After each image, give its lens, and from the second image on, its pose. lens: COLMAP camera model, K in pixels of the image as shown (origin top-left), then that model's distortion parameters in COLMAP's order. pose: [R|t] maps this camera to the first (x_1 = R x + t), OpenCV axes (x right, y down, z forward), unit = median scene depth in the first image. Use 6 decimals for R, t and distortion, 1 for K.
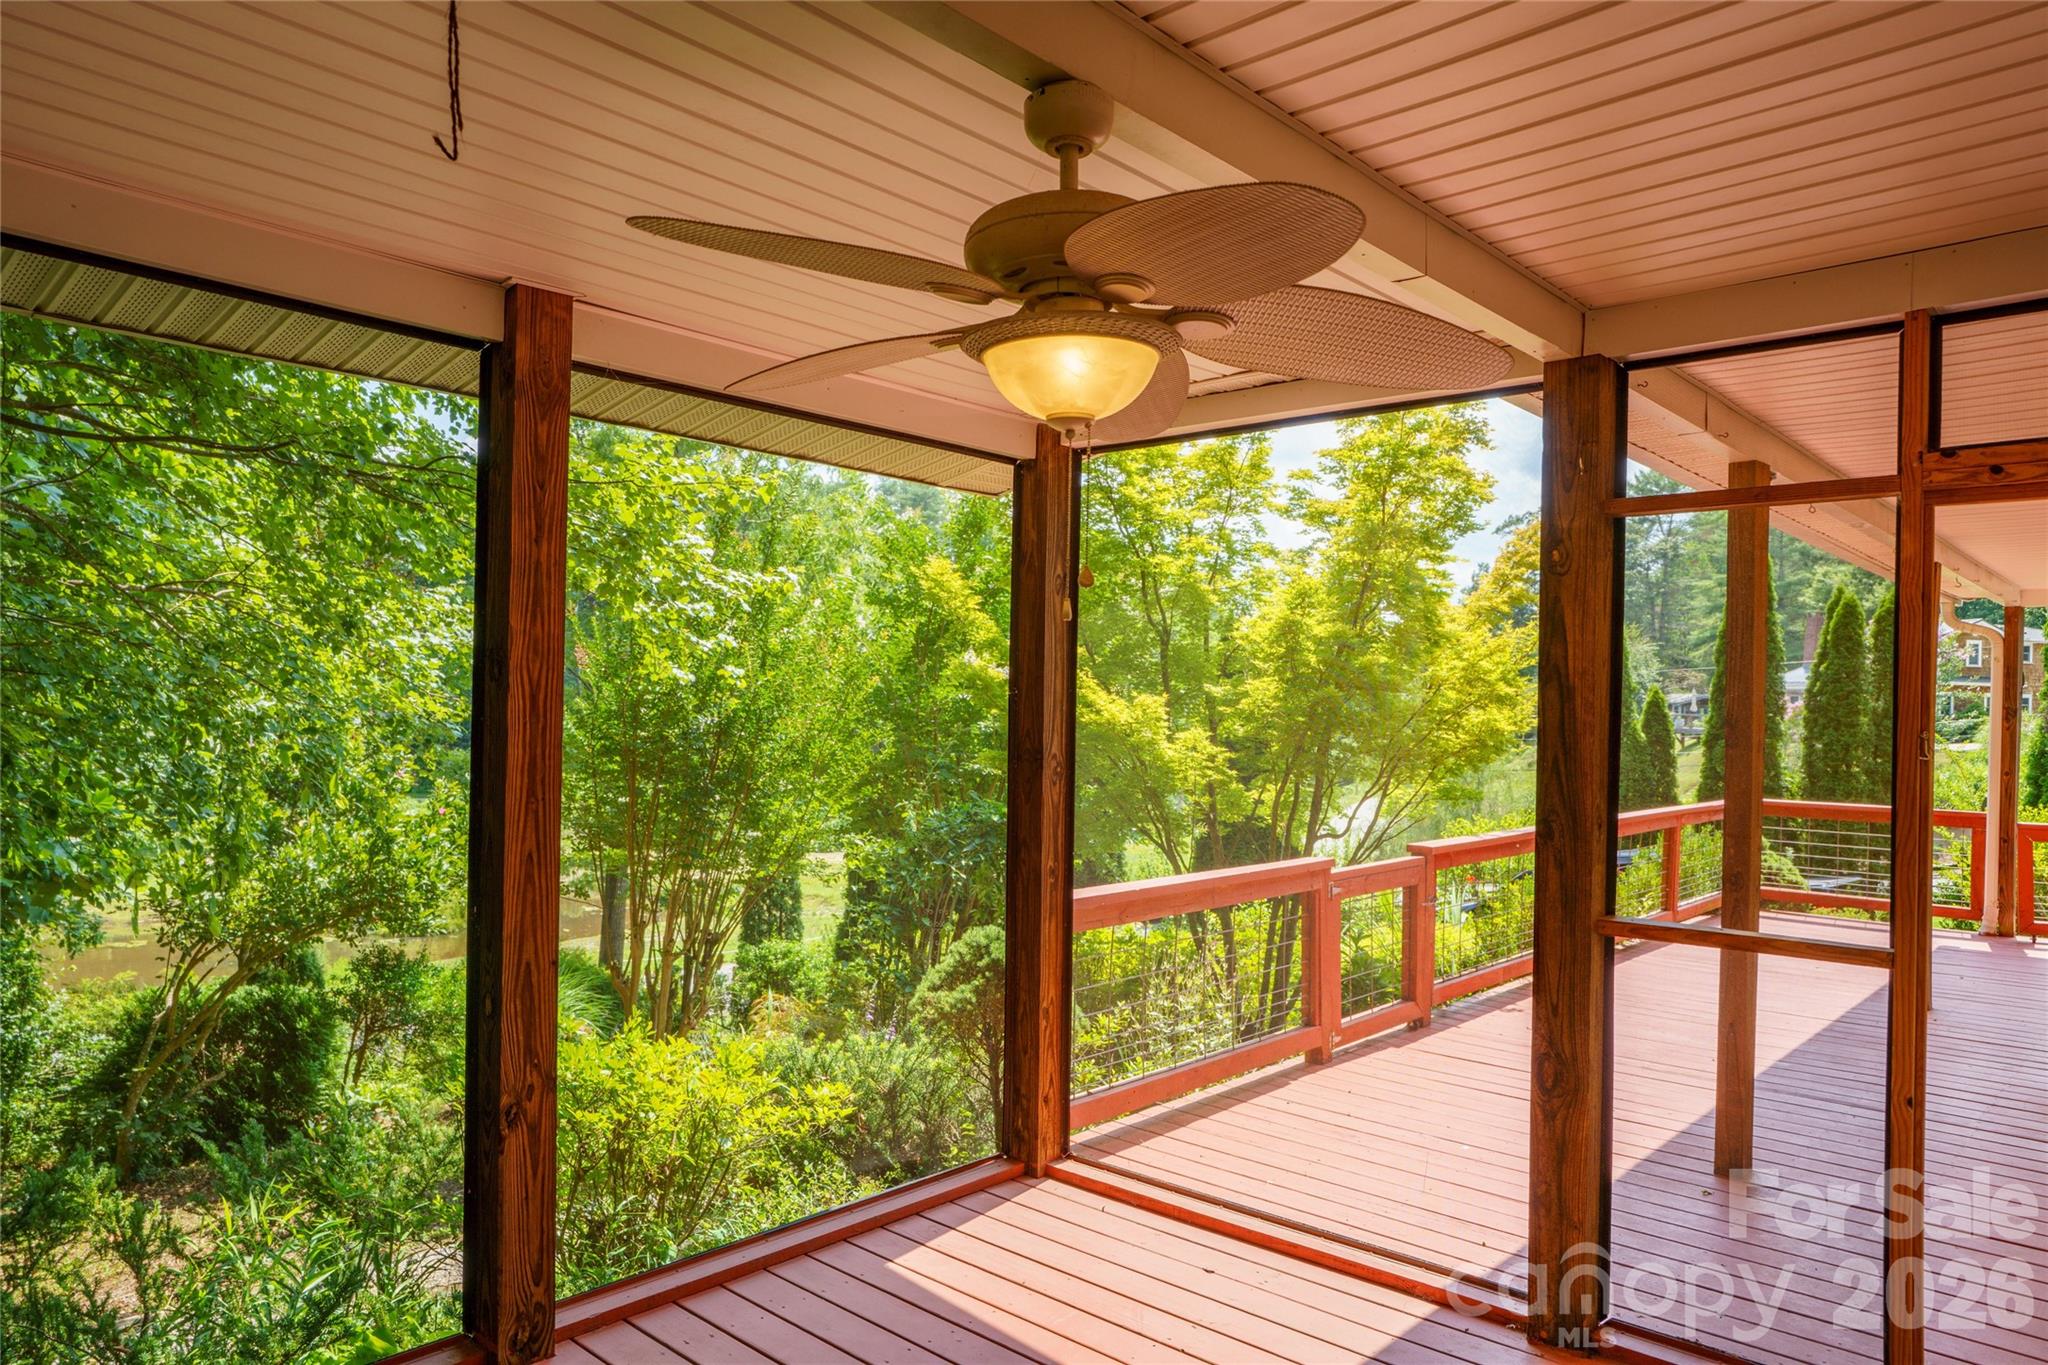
lens RADIAL K [[1322.0, 0, 1024.8], [0, 1322.0, 686.9], [0, 0, 1]] dist [0.004678, 0.003949]
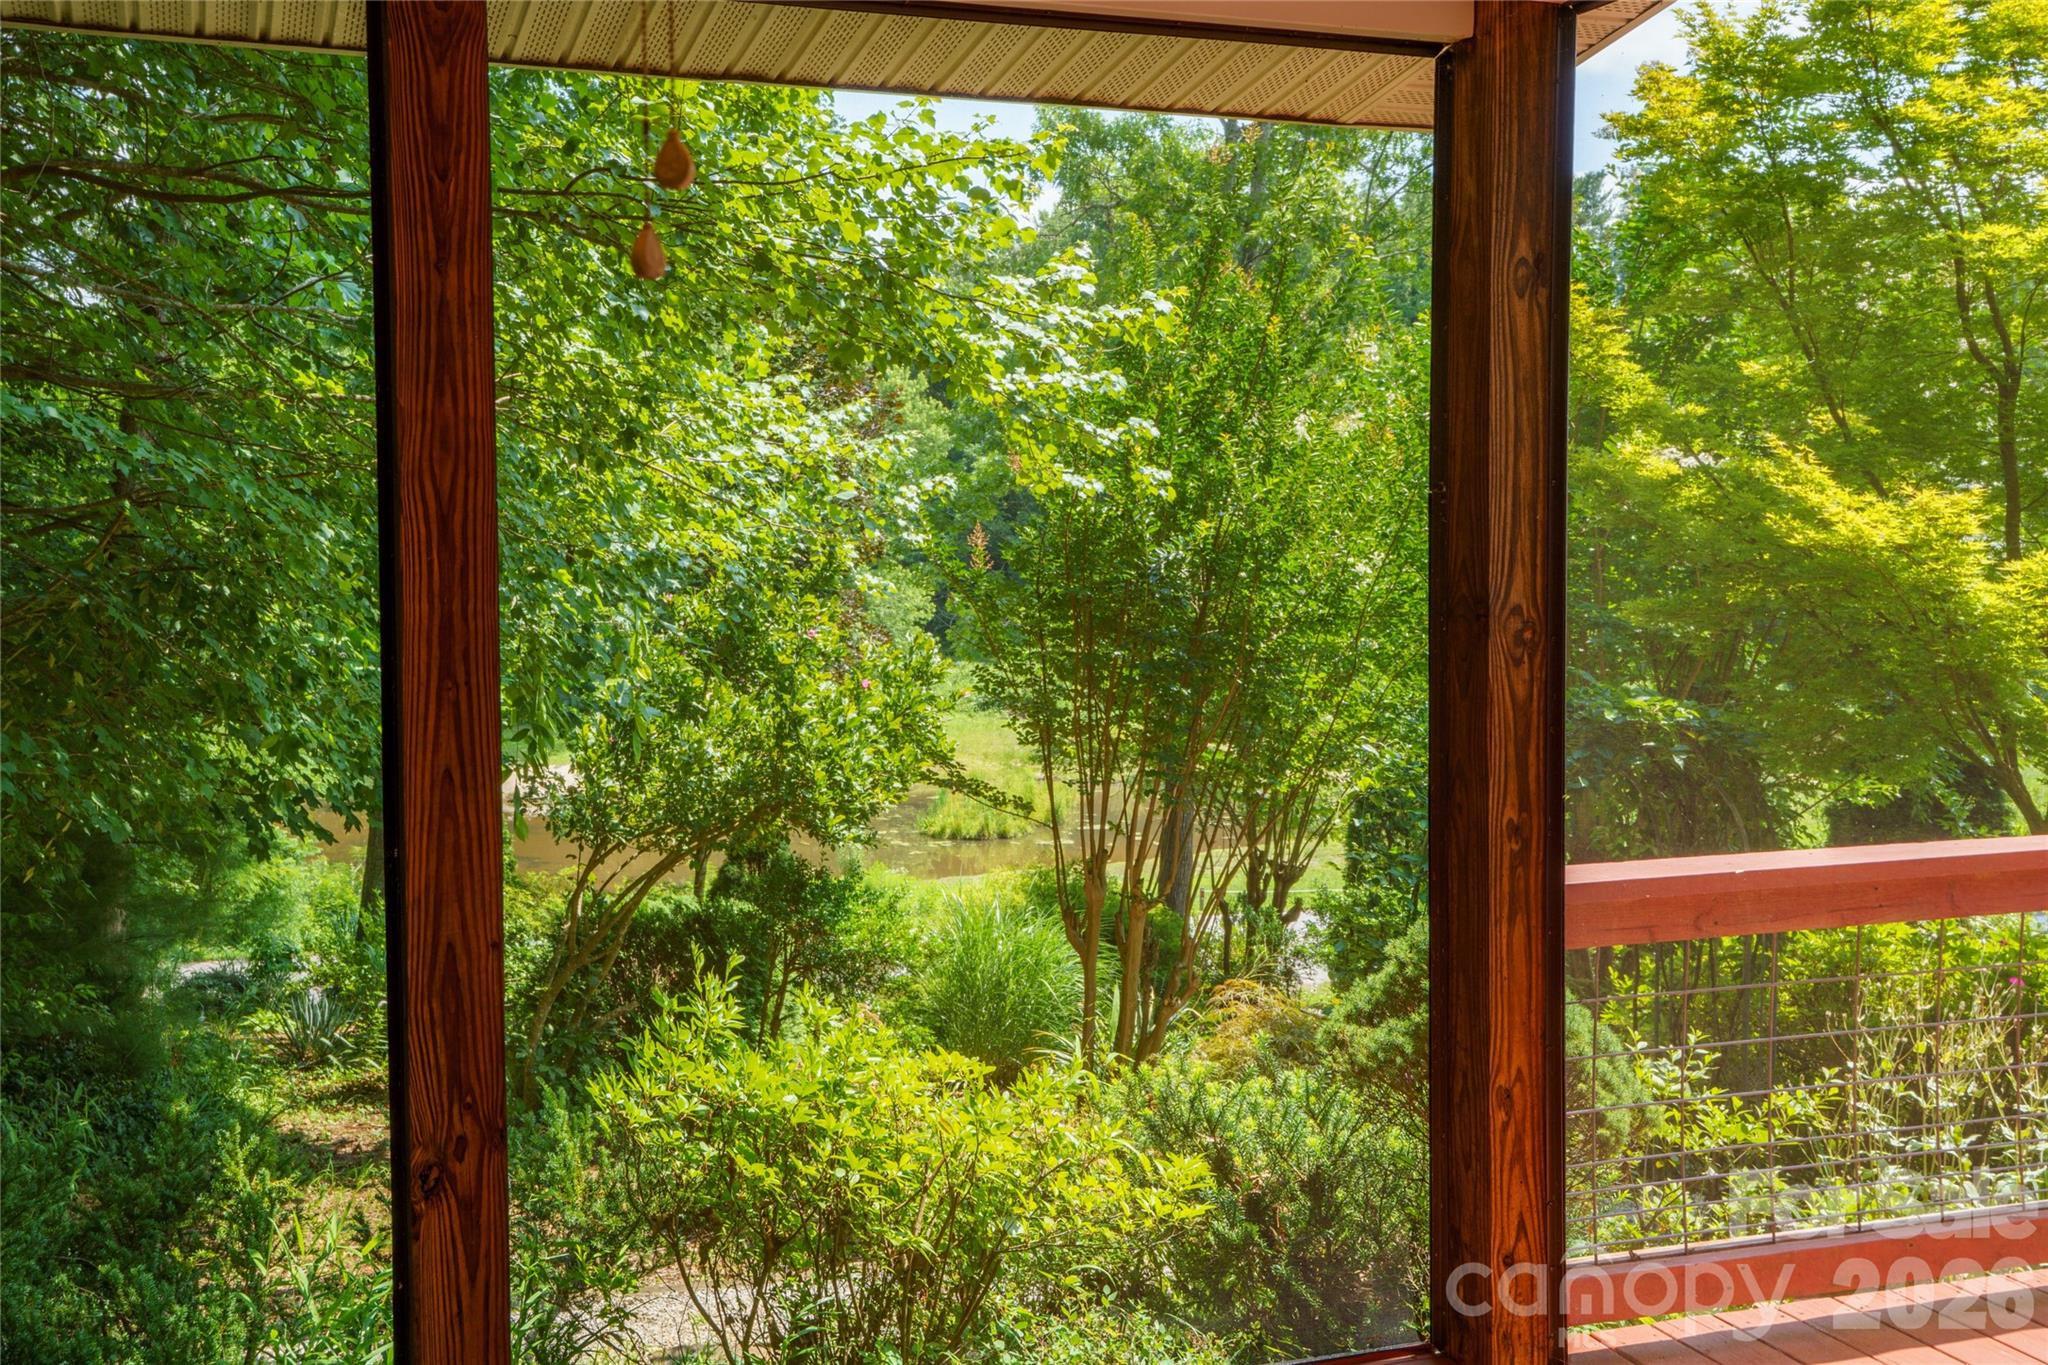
lens RADIAL K [[1770.6, 0, 1001.1], [0, 1770.6, 593.9], [0, 0, 1]] dist [0.018089, 0.026402]
pose [[0.860924, -0.006478, -0.508692, 0.144442], [0.029268, 0.998893, 0.036814, 0.010845], [0.507891, -0.046582, 0.860161, 0.213207]]
